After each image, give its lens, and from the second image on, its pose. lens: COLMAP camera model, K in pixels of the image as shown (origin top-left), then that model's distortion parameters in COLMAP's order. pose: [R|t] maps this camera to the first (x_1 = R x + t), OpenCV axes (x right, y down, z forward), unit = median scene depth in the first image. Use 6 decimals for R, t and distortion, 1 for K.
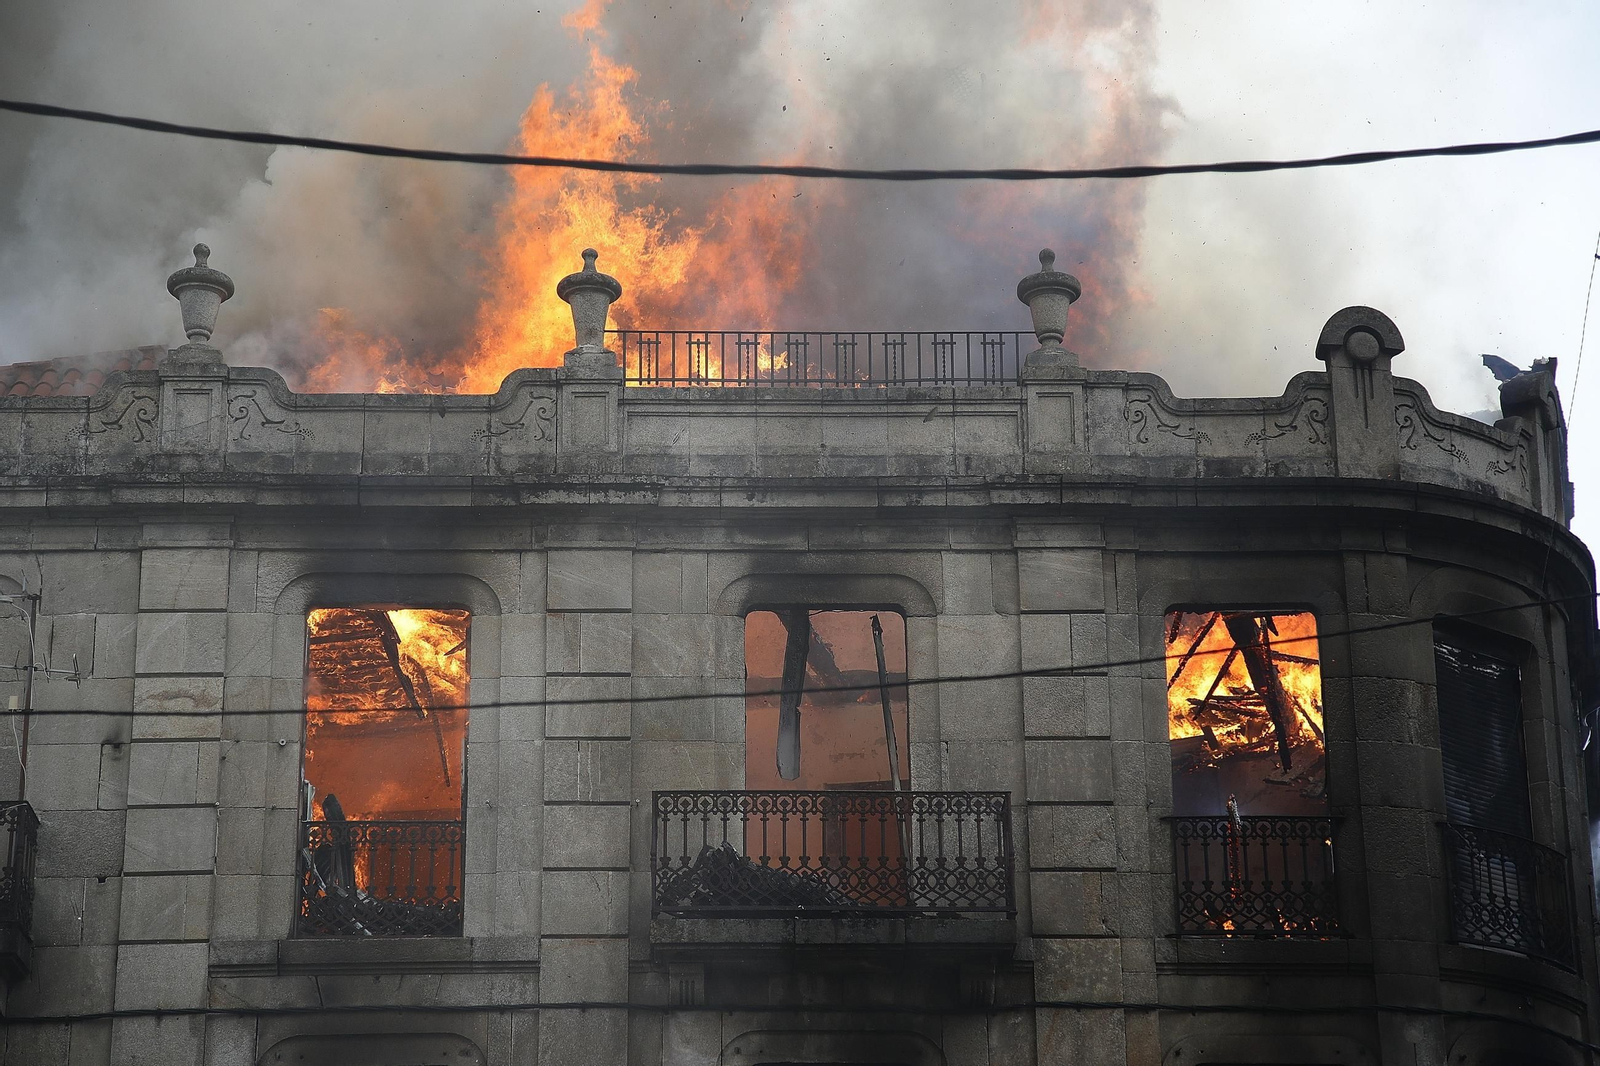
lens RADIAL K [[3829.7, 0, 785.4], [0, 3829.7, 540.0], [0, 0, 1]] dist [0.473141, 0.008185]
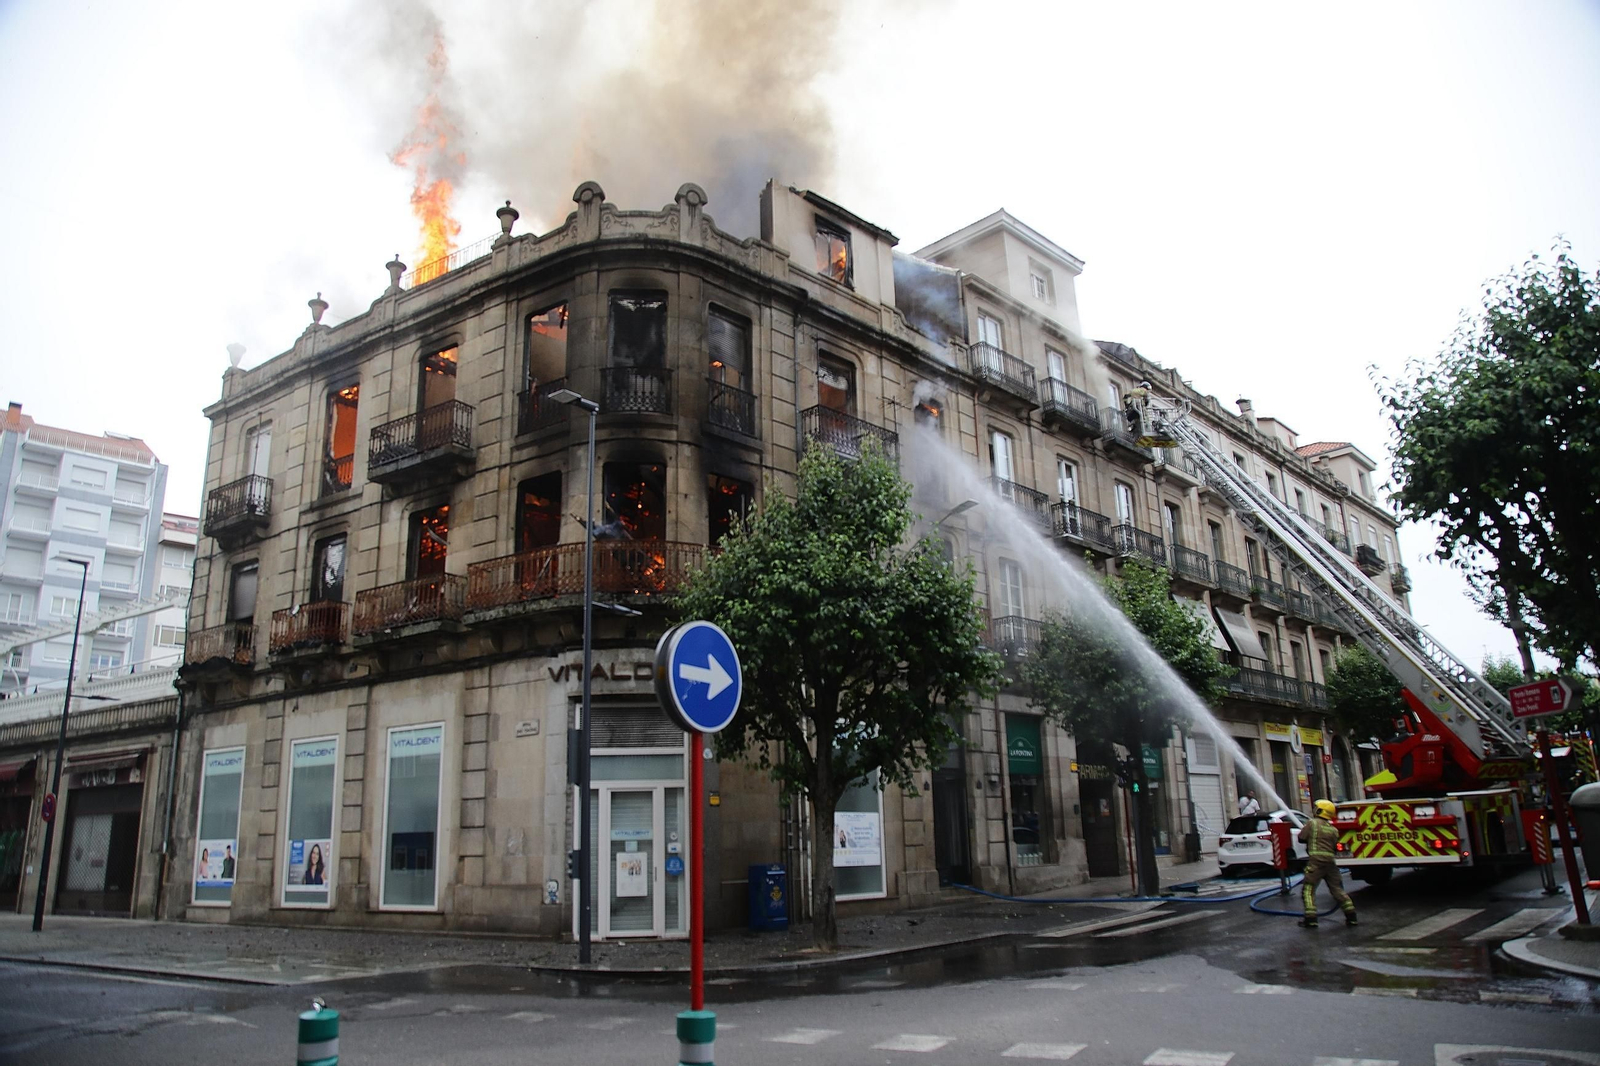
lens RADIAL K [[1080.6, 0, 799.7], [0, 1080.6, 548.2], [0, 0, 1]] dist [-0.087893, 0.004253]
pose [[0.835603, -0.163866, -0.524323, 0.616421], [0.226539, 0.972324, 0.057150, 0.173222], [0.500447, -0.166534, 0.849599, 0.445741]]
